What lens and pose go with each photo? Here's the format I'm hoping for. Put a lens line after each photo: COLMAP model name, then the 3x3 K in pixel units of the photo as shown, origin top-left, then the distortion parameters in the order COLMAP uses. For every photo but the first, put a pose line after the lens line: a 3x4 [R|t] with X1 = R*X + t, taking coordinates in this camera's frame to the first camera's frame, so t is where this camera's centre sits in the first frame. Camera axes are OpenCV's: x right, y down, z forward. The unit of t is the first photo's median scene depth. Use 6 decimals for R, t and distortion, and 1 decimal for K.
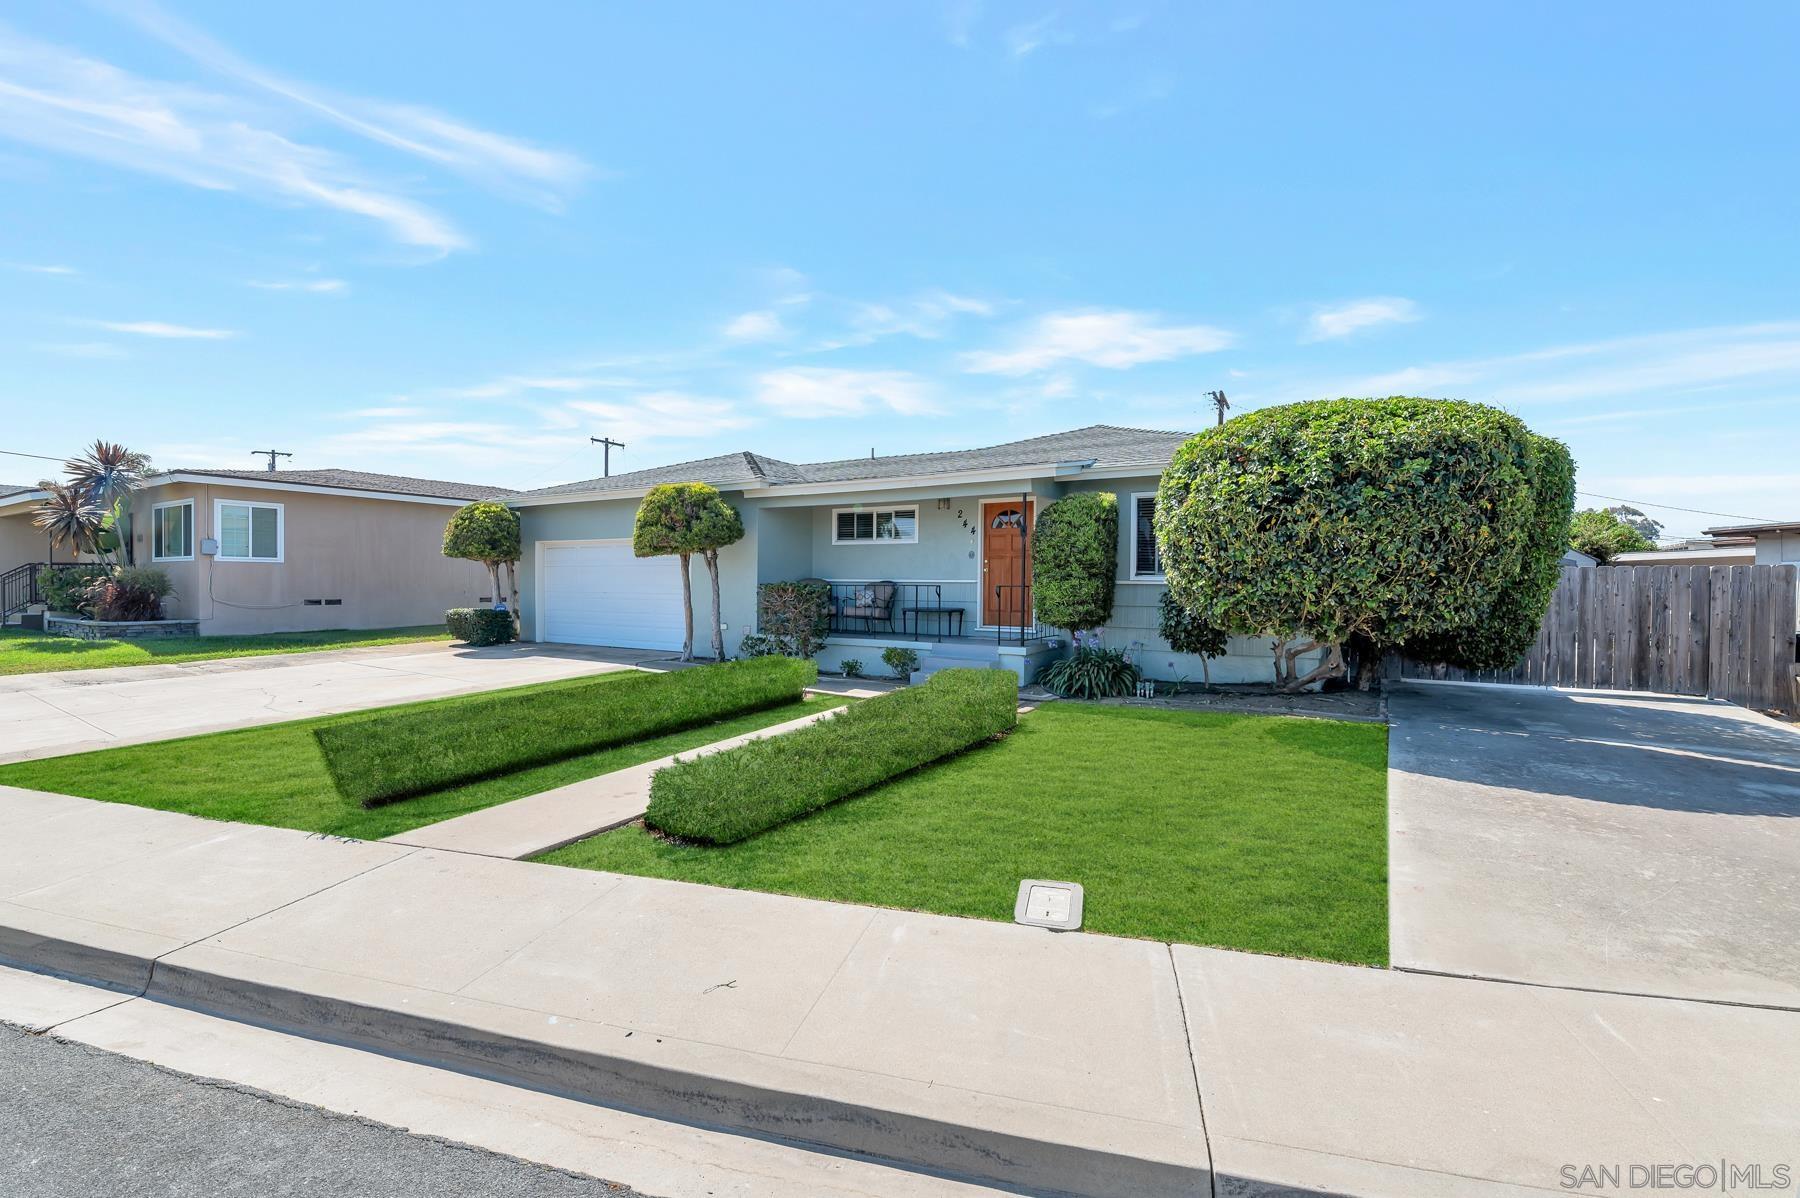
lens RADIAL K [[801.3, 0, 900.0], [0, 801.3, 599.0], [0, 0, 1]] dist [-0.001206, -0.010822]
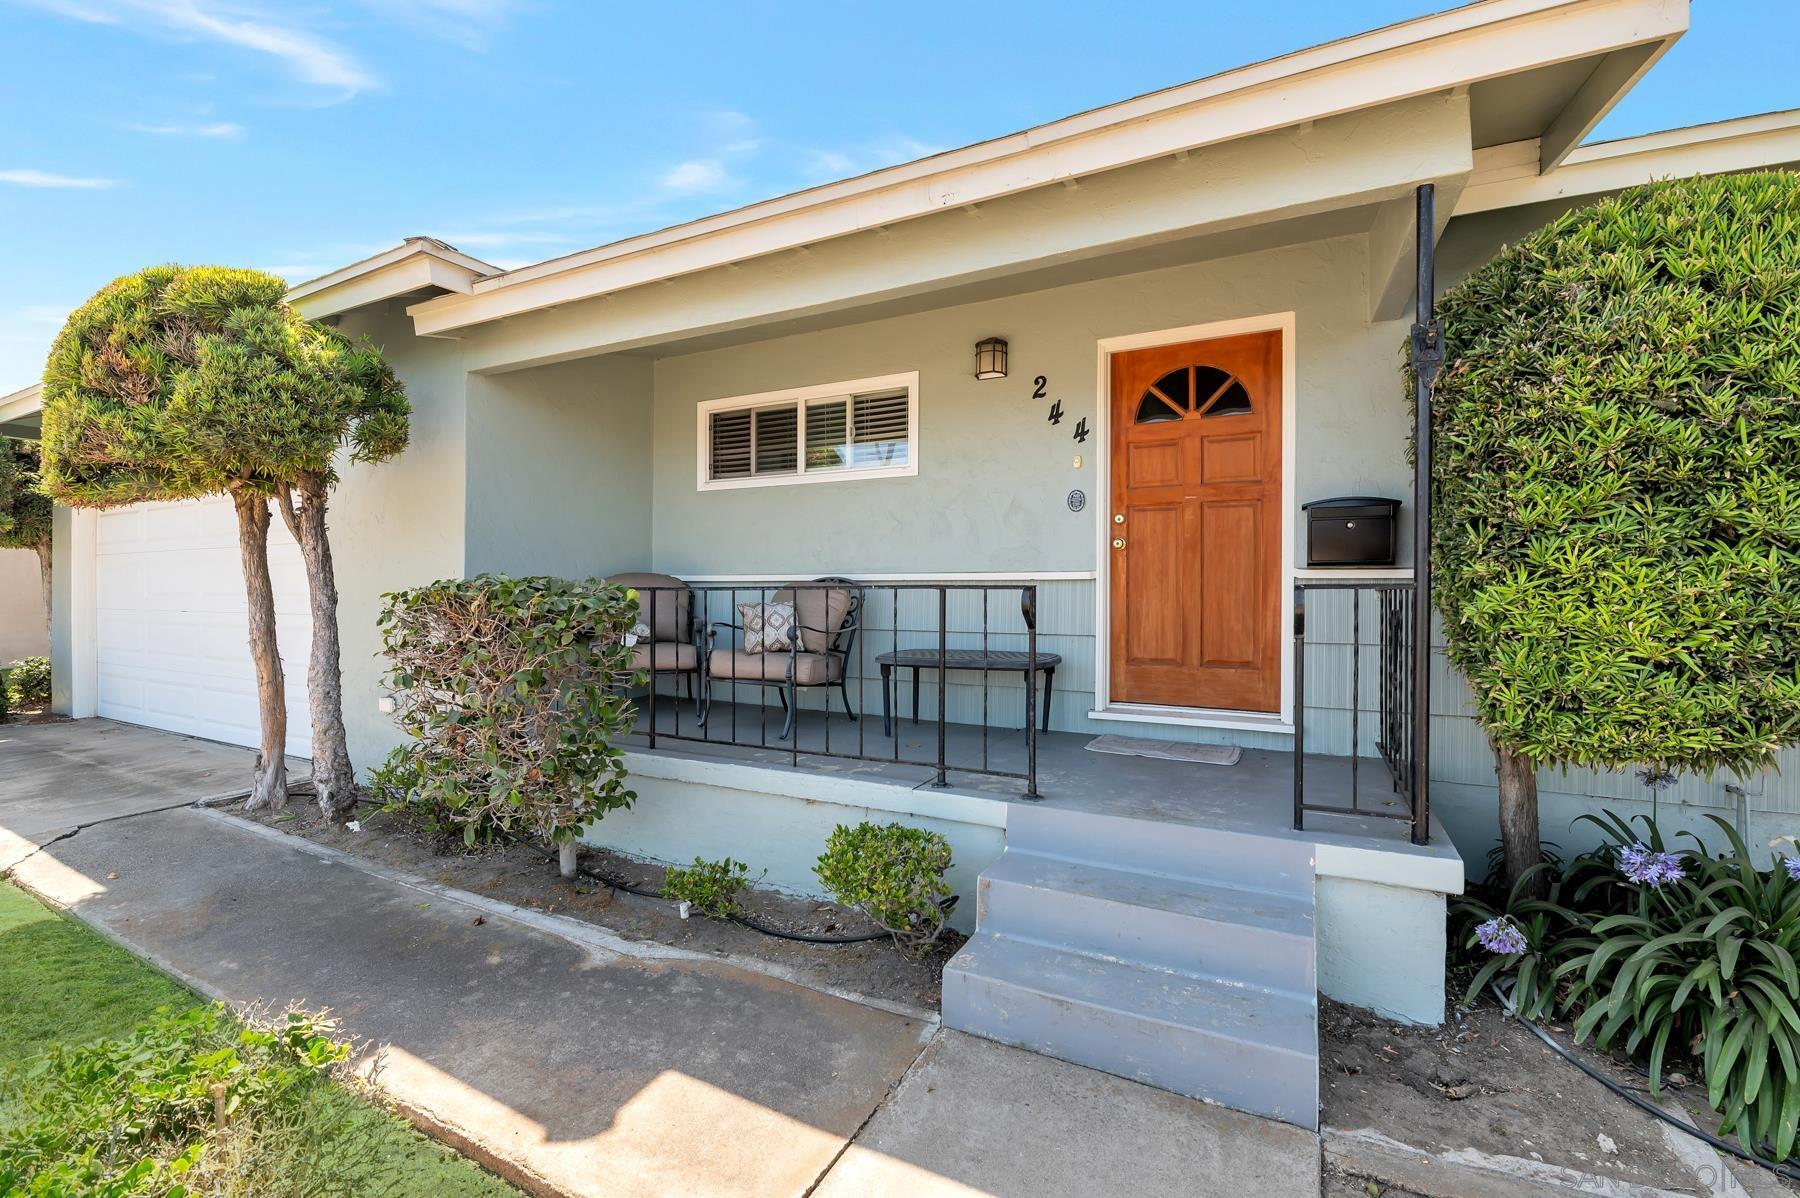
lens RADIAL K [[774.1, 0, 901.6], [0, 774.1, 590.9], [0, 0, 1]] dist [-0.002623, -0.010856]
pose [[0.997008, -0.004159, 0.077181, -0.013005], [0.005839, 0.999751, -0.021557, -0.008969], [-0.077072, 0.021943, 0.996784, 0.672599]]
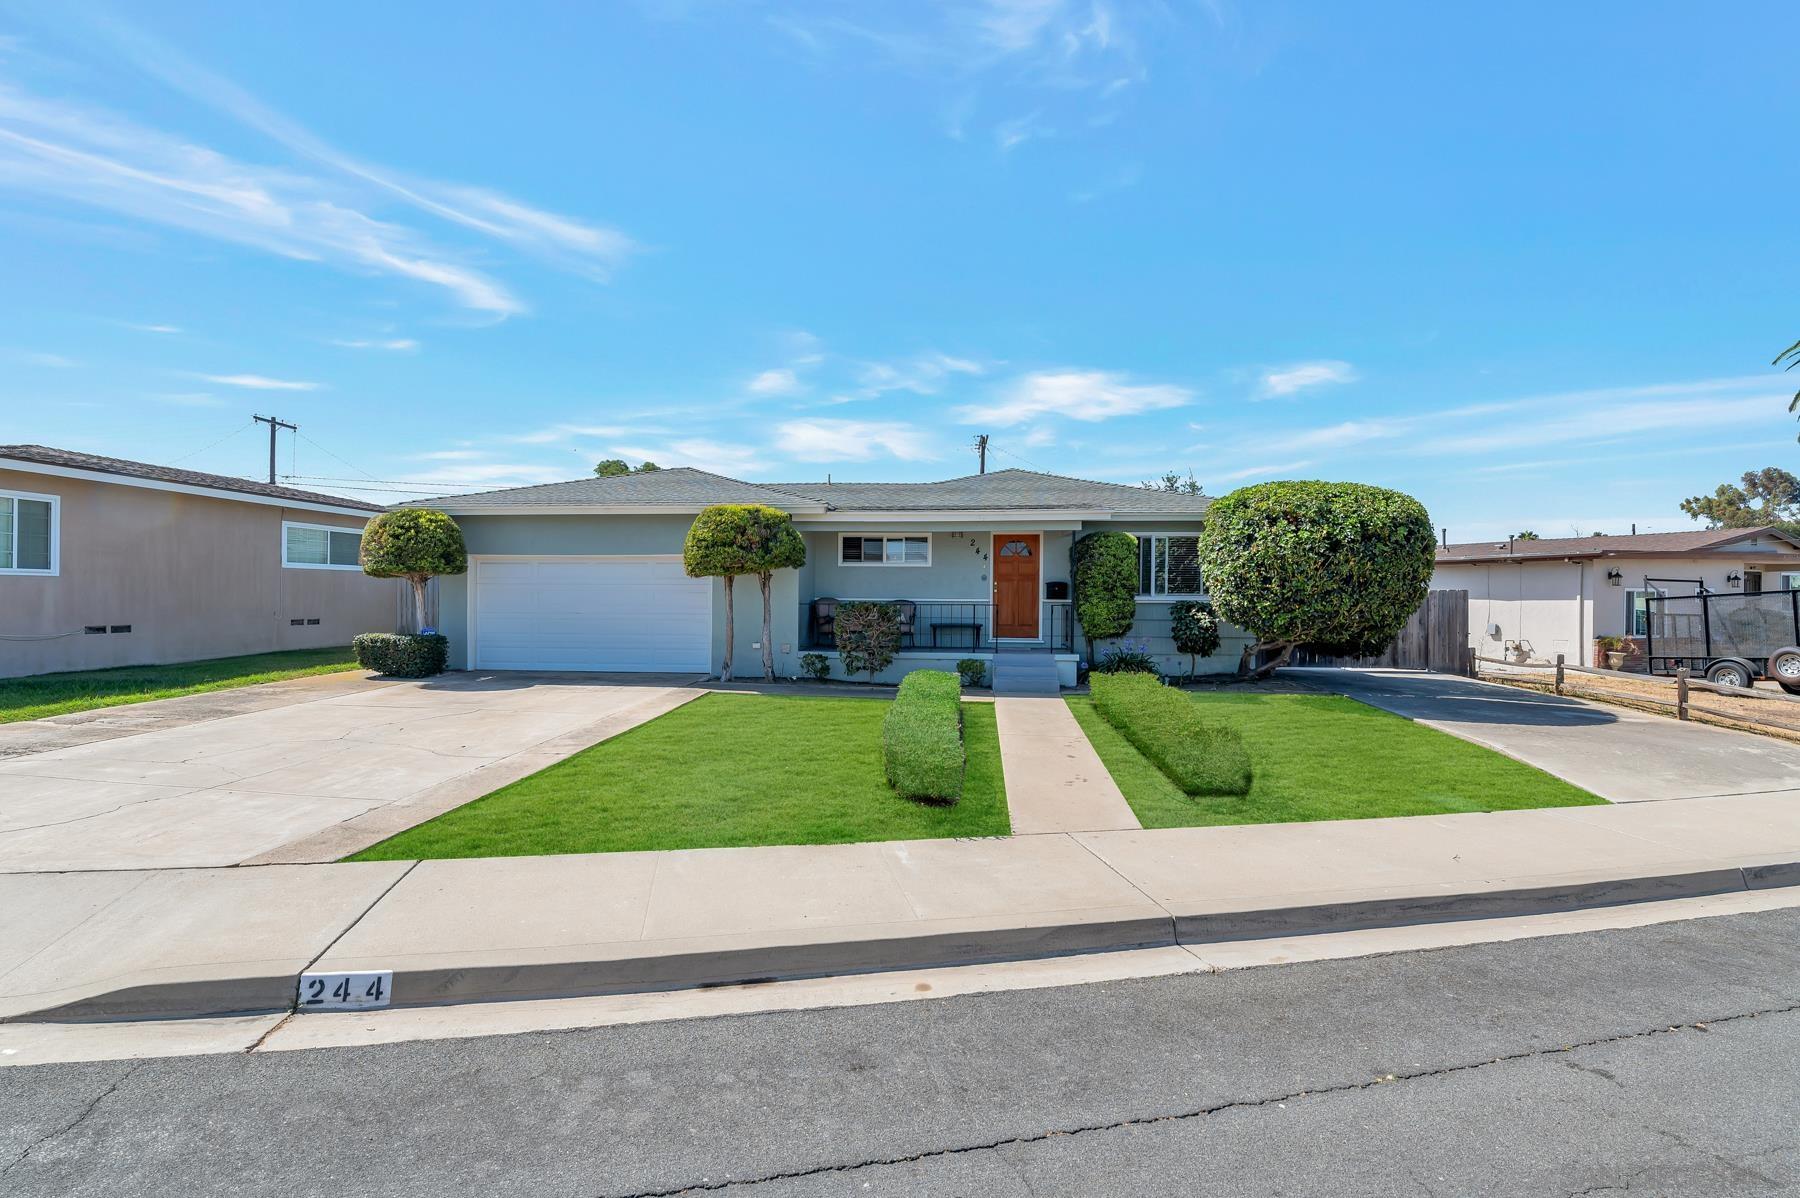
lens RADIAL K [[801.3, 0, 900.0], [0, 801.3, 599.0], [0, 0, 1]] dist [-0.001206, -0.010822]
pose [[0.890218, -0.003838, 0.455520, -0.556070], [0.009763, 0.999896, -0.010656, -0.012790], [-0.455431, 0.013933, 0.890162, 0.013261]]
